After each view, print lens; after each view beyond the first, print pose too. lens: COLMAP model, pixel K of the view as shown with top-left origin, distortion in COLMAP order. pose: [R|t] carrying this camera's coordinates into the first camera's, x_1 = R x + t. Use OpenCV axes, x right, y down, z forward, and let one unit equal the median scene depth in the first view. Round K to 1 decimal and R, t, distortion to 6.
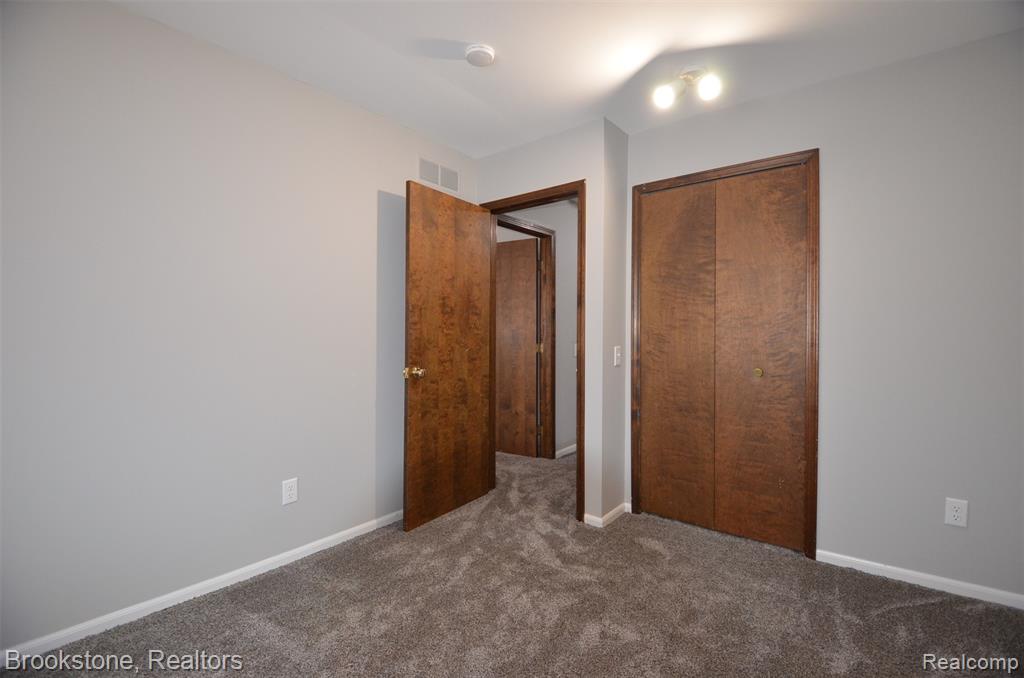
lens RADIAL K [[448.2, 0, 516.2], [0, 448.2, 332.0], [0, 0, 1]] dist [0.015206, -0.022185]
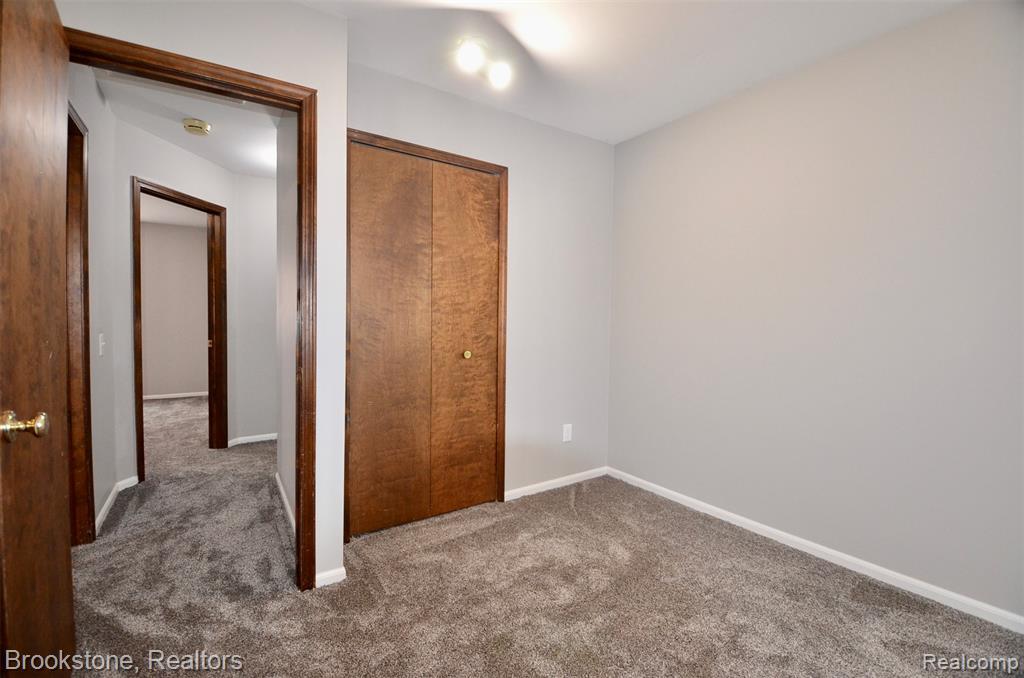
lens RADIAL K [[448.2, 0, 516.2], [0, 448.2, 332.0], [0, 0, 1]] dist [0.015206, -0.022185]
pose [[0.300570, -0.023824, 0.953462, -0.443356], [-0.010796, 0.999539, 0.028379, 0.002888], [-0.953699, -0.018823, 0.300175, 0.534852]]
